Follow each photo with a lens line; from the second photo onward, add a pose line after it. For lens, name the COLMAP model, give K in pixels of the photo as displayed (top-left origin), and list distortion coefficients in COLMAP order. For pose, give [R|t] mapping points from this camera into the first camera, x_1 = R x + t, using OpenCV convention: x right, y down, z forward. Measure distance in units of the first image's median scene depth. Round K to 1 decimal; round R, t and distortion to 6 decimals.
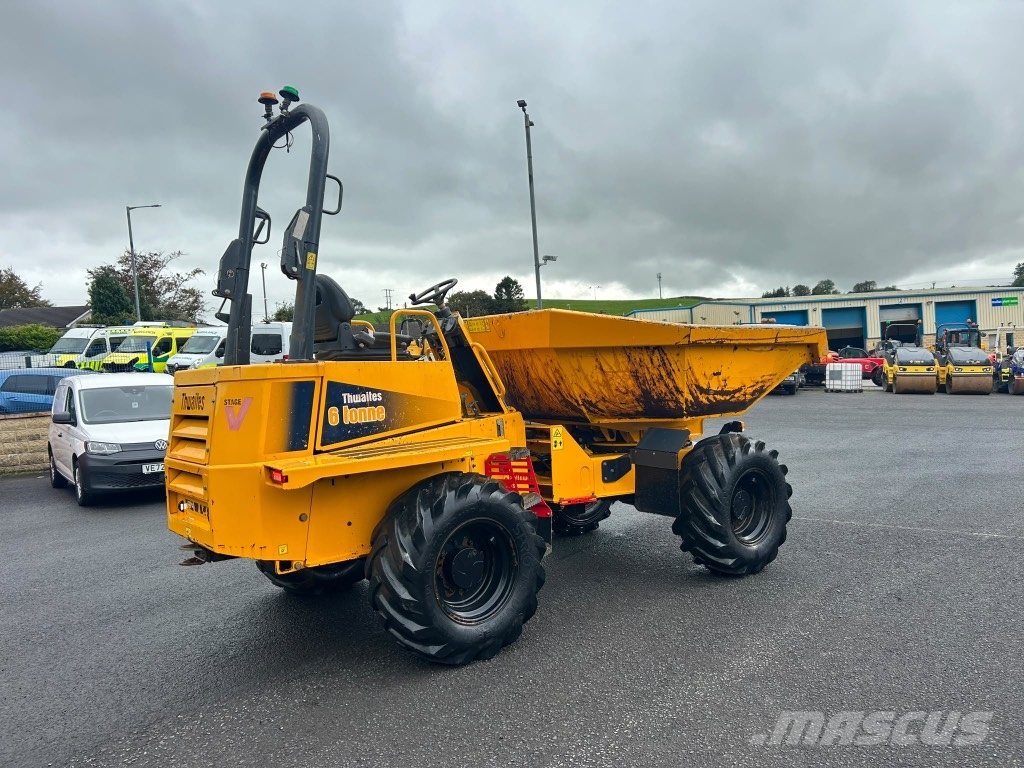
lens RADIAL K [[772.8, 0, 508.5], [0, 772.8, 393.1], [0, 0, 1]] dist [0.067221, -0.083265]
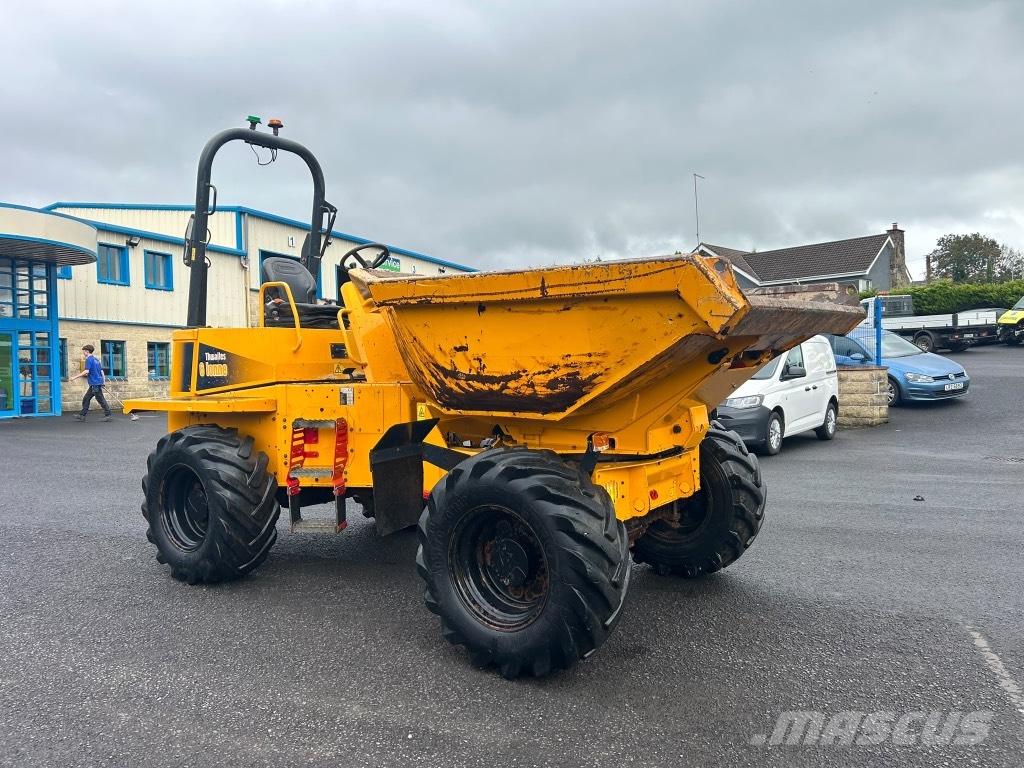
lens RADIAL K [[772.8, 0, 502.6], [0, 772.8, 391.7], [0, 0, 1]] dist [0.067221, -0.083265]
pose [[0.272913, 0.084919, -0.958283, 0.905827], [-0.032545, 0.996341, 0.079023, -0.041207], [0.961488, 0.009621, 0.274678, 0.851325]]
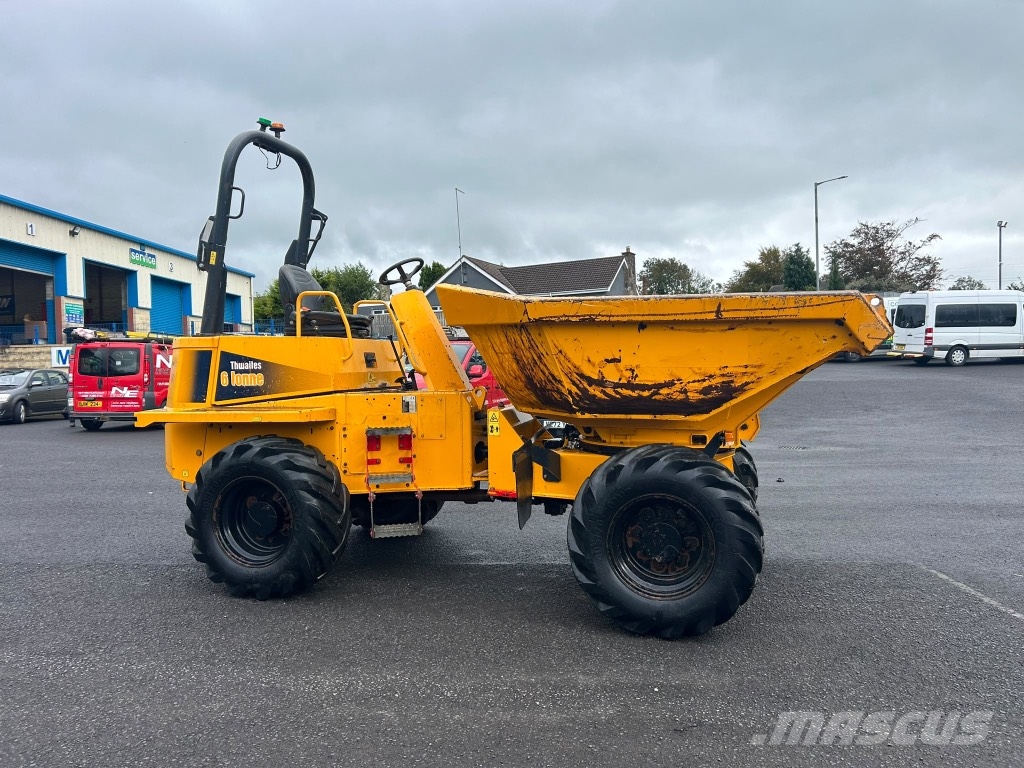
lens RADIAL K [[772.8, 0, 512.8], [0, 772.8, 393.0], [0, 0, 1]] dist [0.067221, -0.083265]
pose [[0.586889, 0.074538, -0.806229, 0.819567], [-0.045146, 0.997217, 0.059331, -0.033532], [0.808408, 0.001577, 0.588620, 0.474491]]
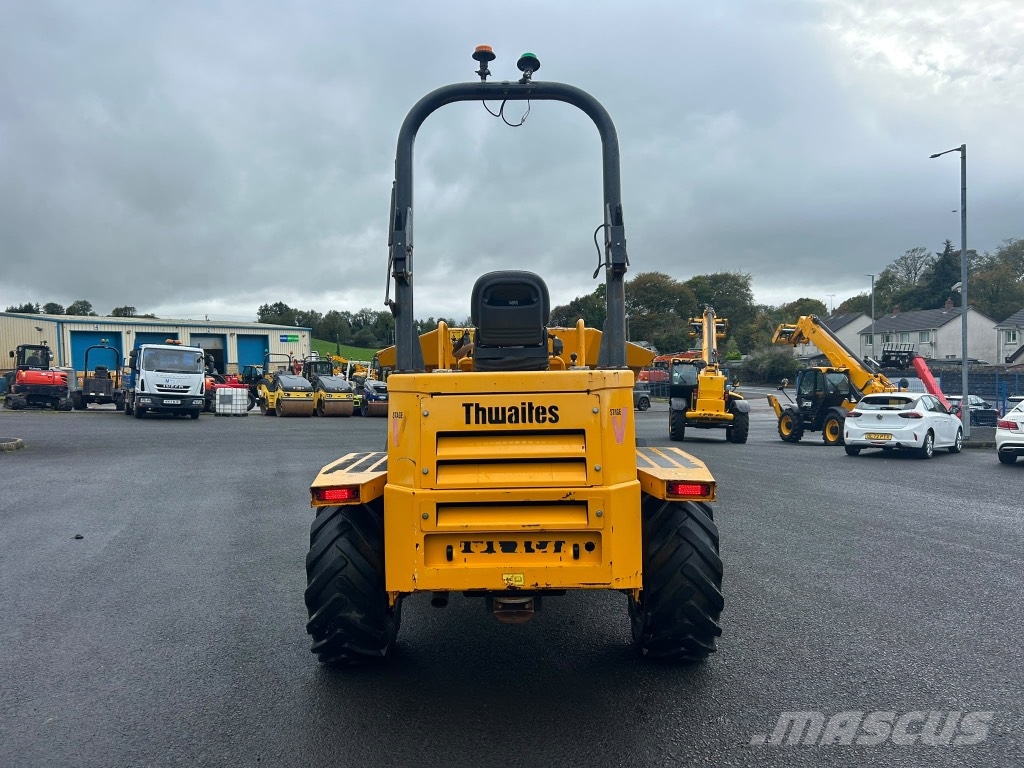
lens RADIAL K [[772.8, 0, 506.2], [0, 772.8, 389.9], [0, 0, 1]] dist [0.067221, -0.083265]
pose [[0.618060, 0.020265, 0.785870, -0.796292], [0.009639, 0.999397, -0.033351, 0.010395], [-0.786072, 0.028188, 0.617492, 0.398697]]
